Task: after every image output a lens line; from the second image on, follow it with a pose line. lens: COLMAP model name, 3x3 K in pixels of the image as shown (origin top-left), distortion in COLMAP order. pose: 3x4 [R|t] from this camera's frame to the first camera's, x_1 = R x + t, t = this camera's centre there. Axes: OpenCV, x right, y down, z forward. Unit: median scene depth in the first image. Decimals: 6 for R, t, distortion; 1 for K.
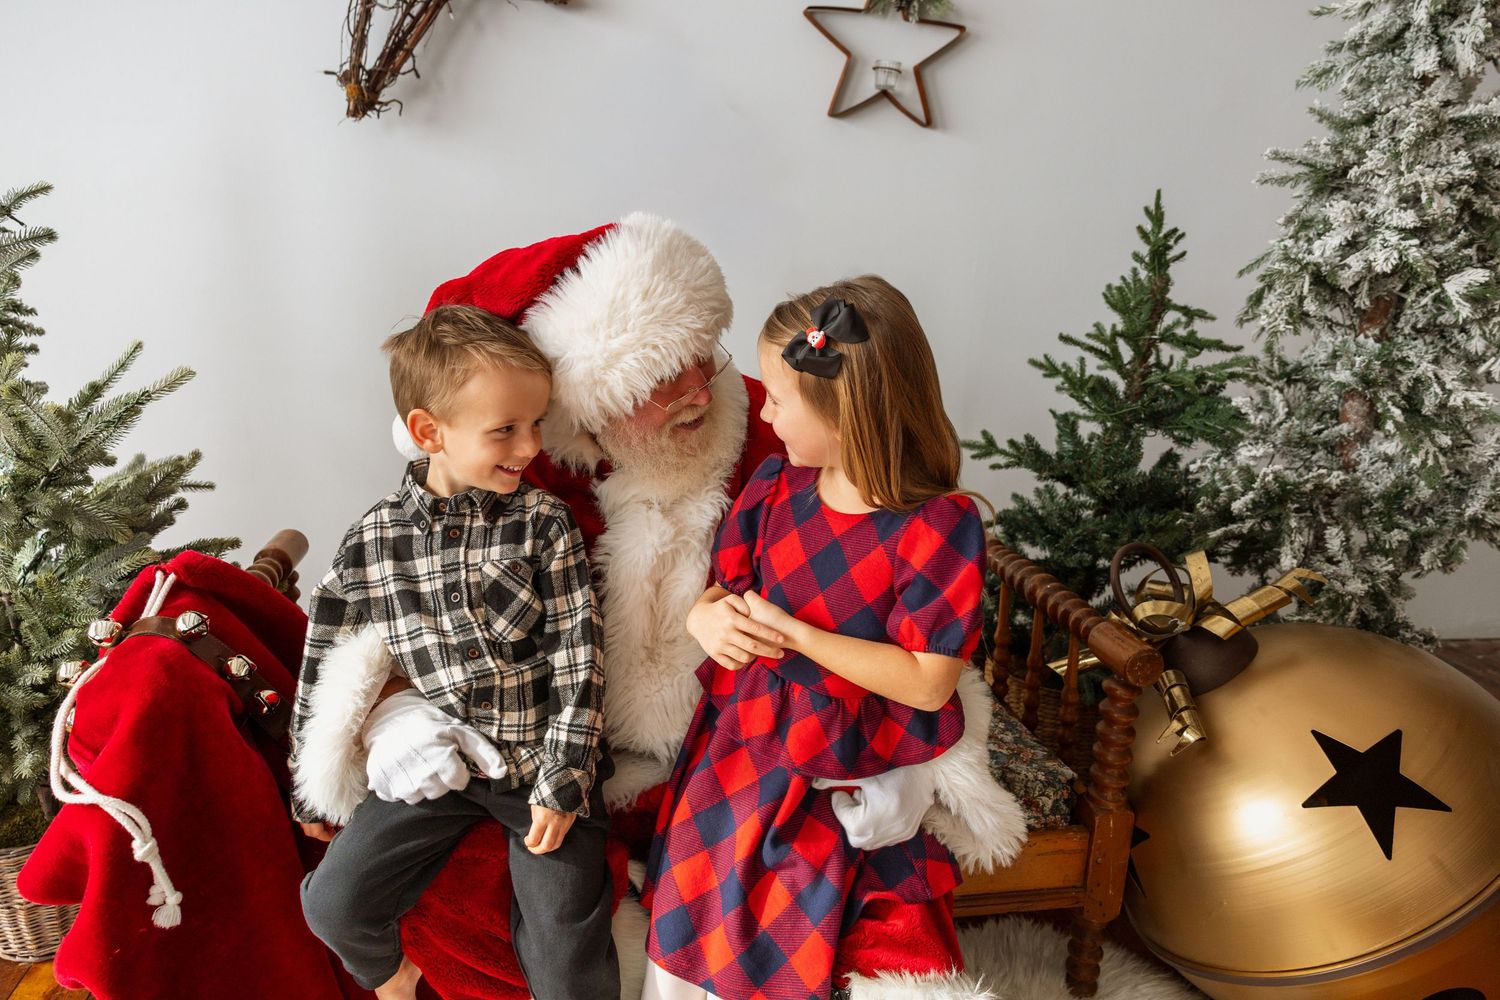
lens RADIAL K [[1028.9, 0, 771.0], [0, 1028.9, 480.8], [0, 0, 1]] dist [0.016656, -0.000105]
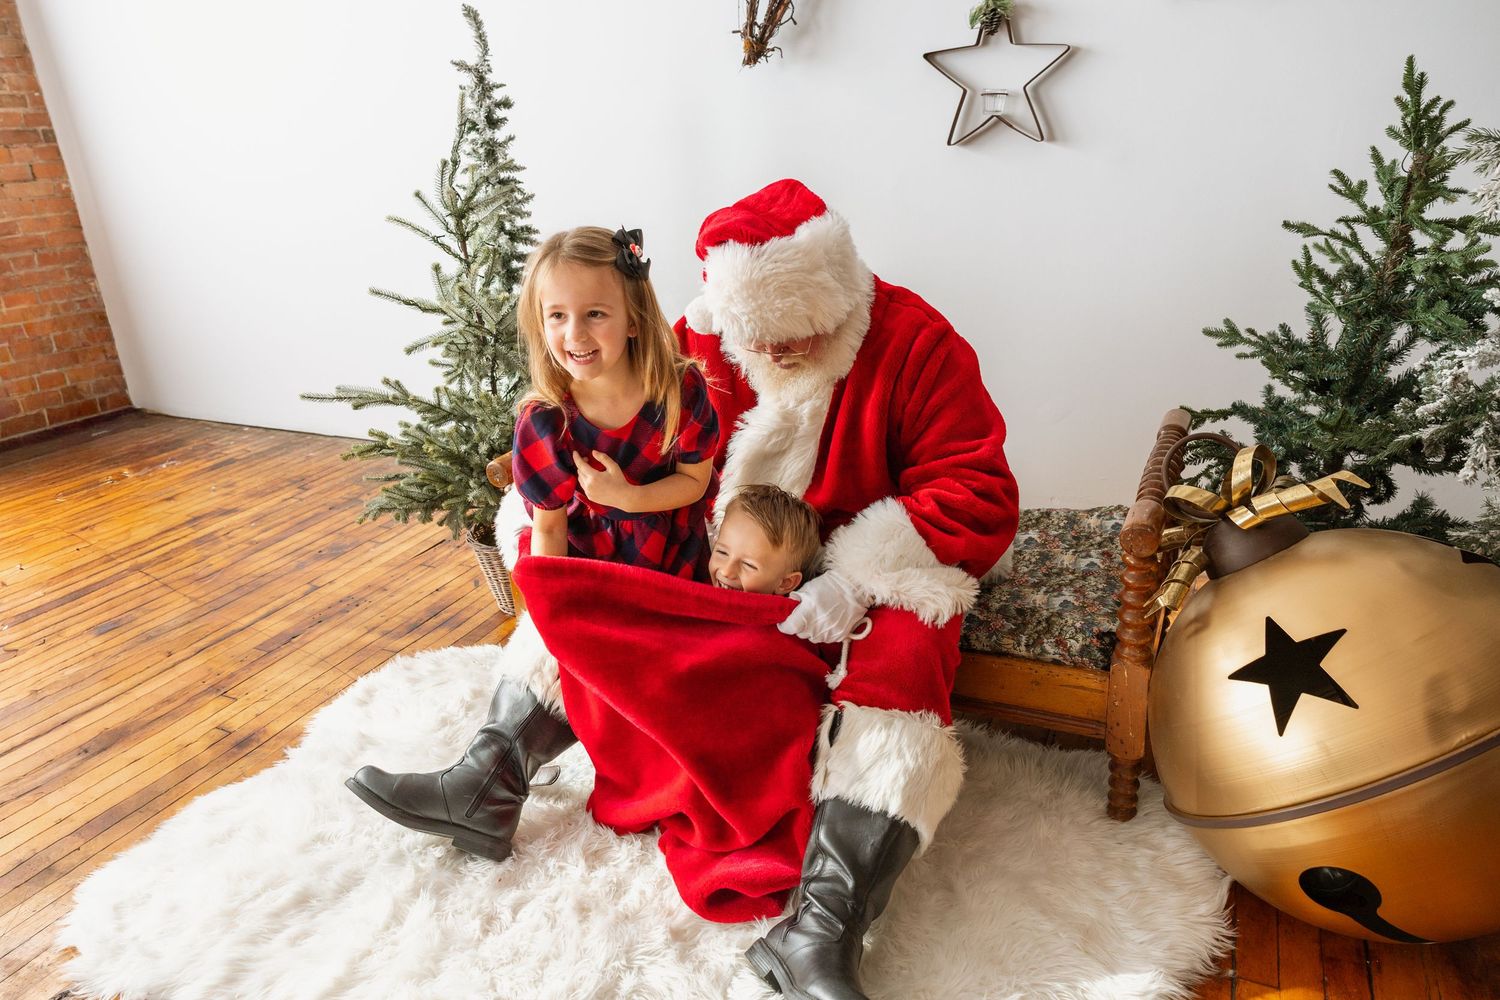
lens RADIAL K [[1049.0, 0, 748.7], [0, 1049.0, 488.4], [0, 0, 1]] dist [0.002720, -0.000663]
pose [[0.798043, 0.119591, -0.590615, 0.578485], [-0.039689, 0.988412, 0.146512, -0.021364], [0.601293, -0.093482, 0.793542, -0.135110]]
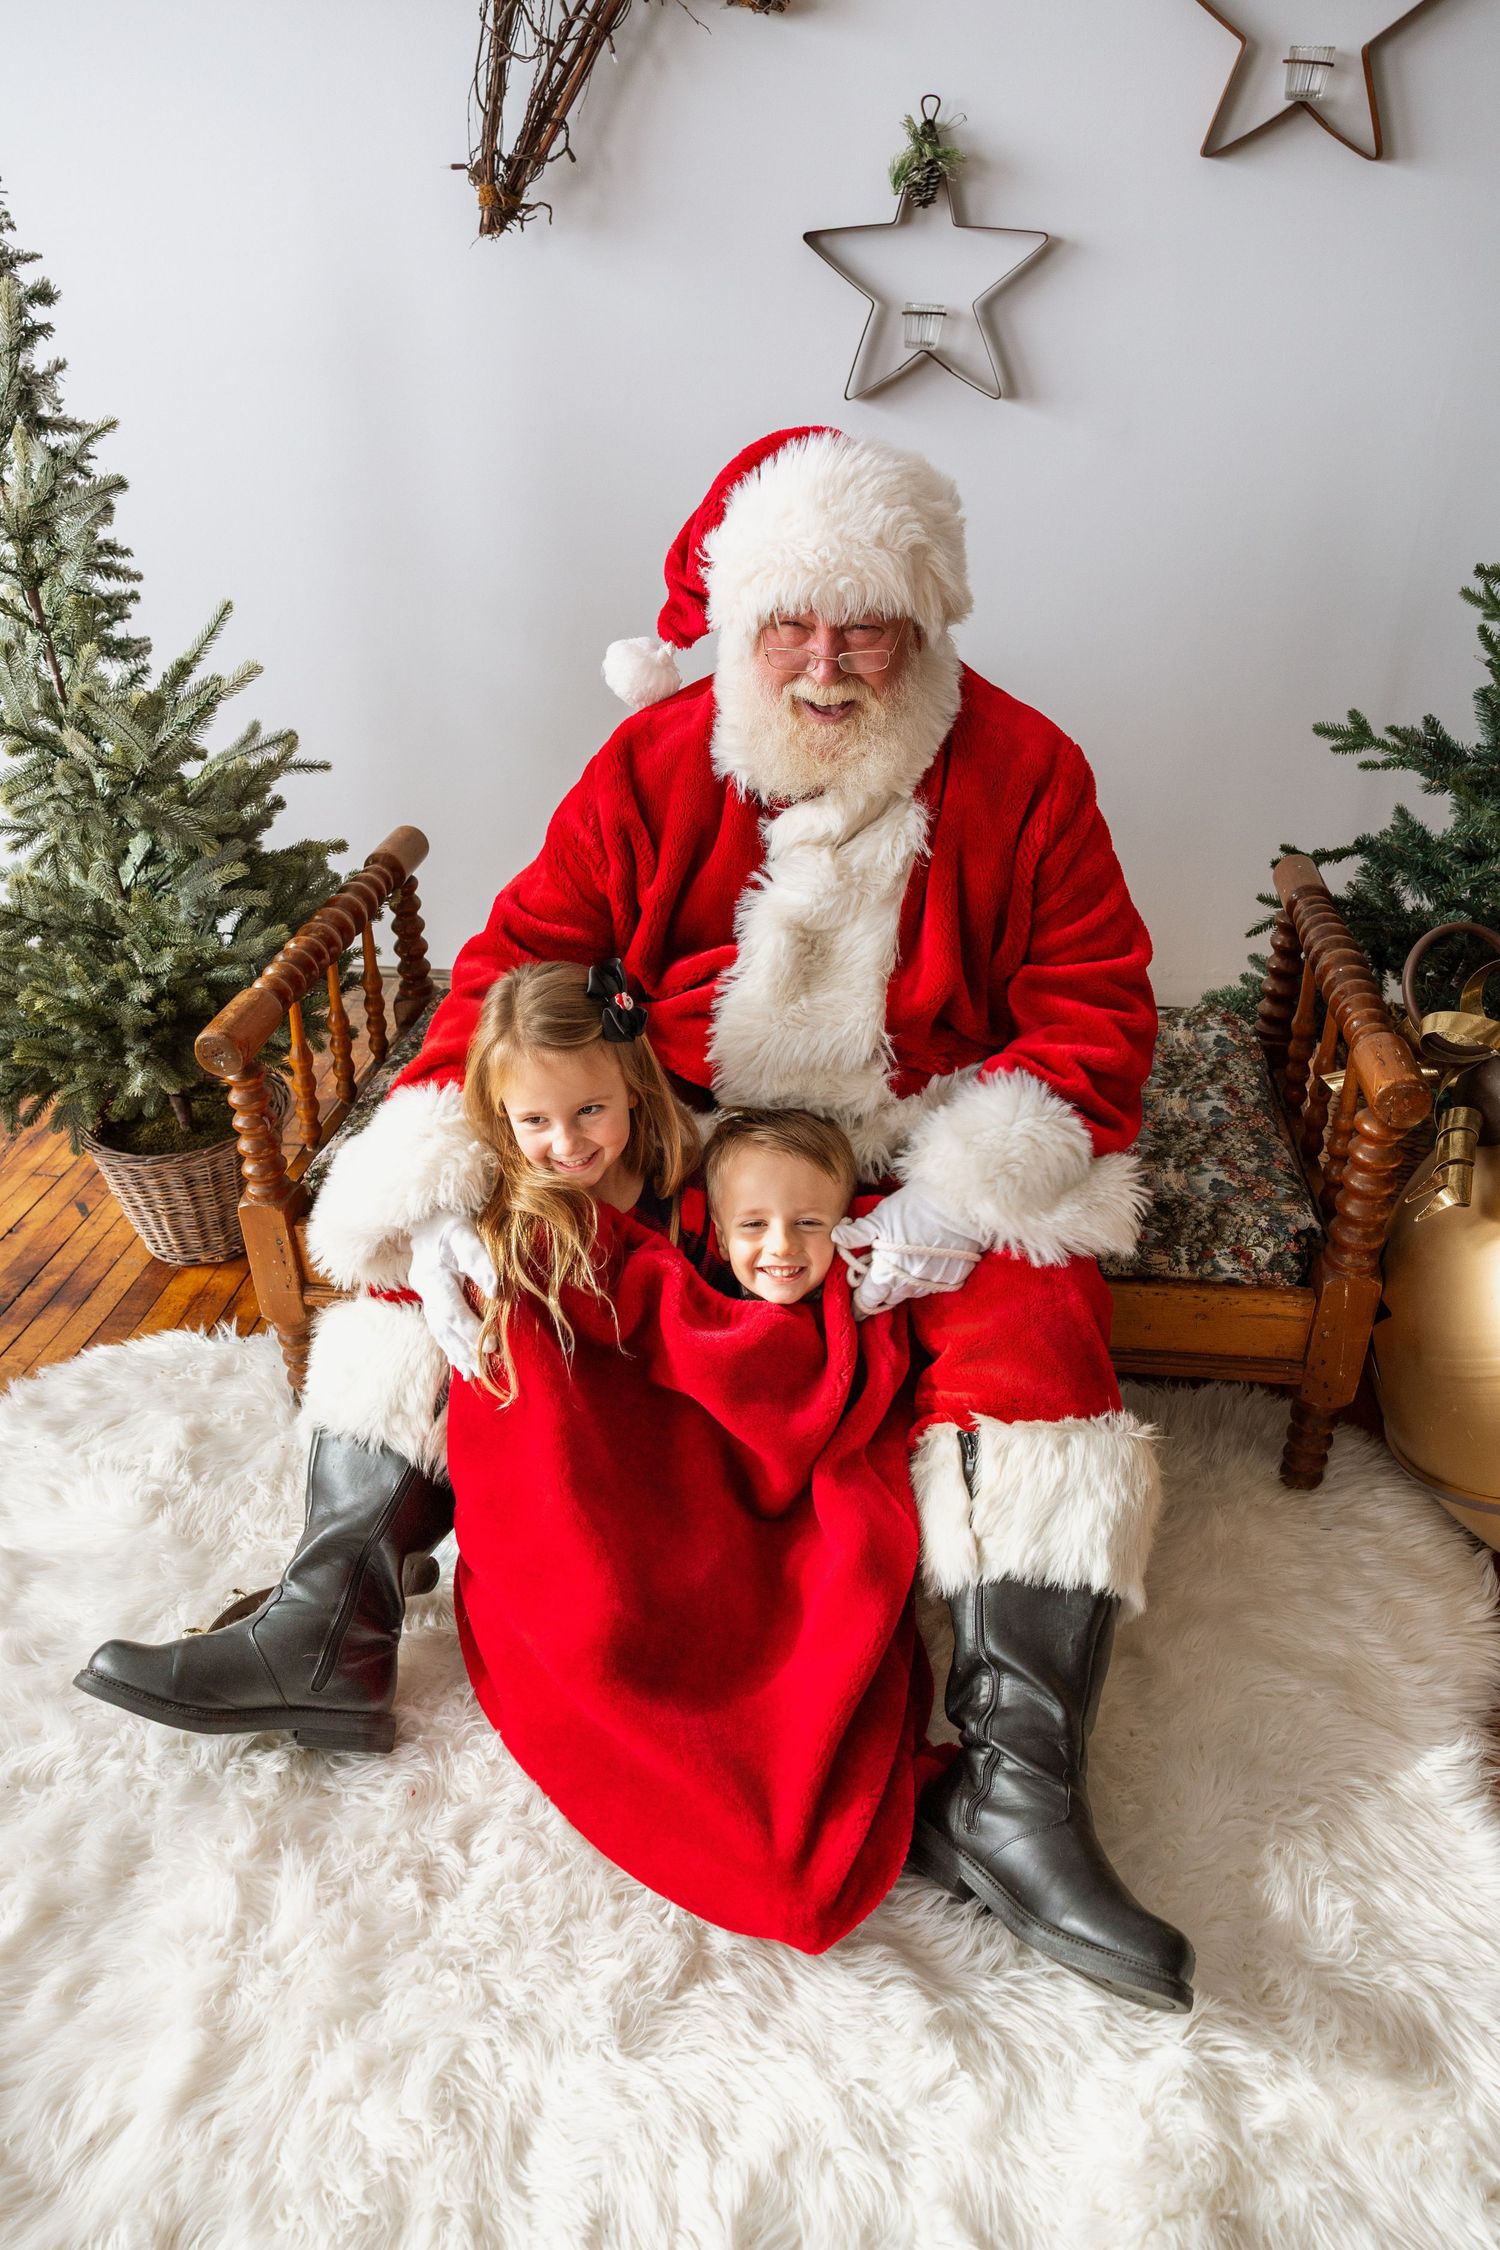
lens RADIAL K [[1573.6, 0, 750.0], [0, 1573.6, 1125.0], [0, 0, 1]] dist [0.002720, -0.000663]
pose [[0.947043, 0.109135, -0.301992, 0.220138], [-0.018193, 0.957197, 0.288863, -0.099377], [0.320591, -0.268072, 0.908493, -0.142225]]
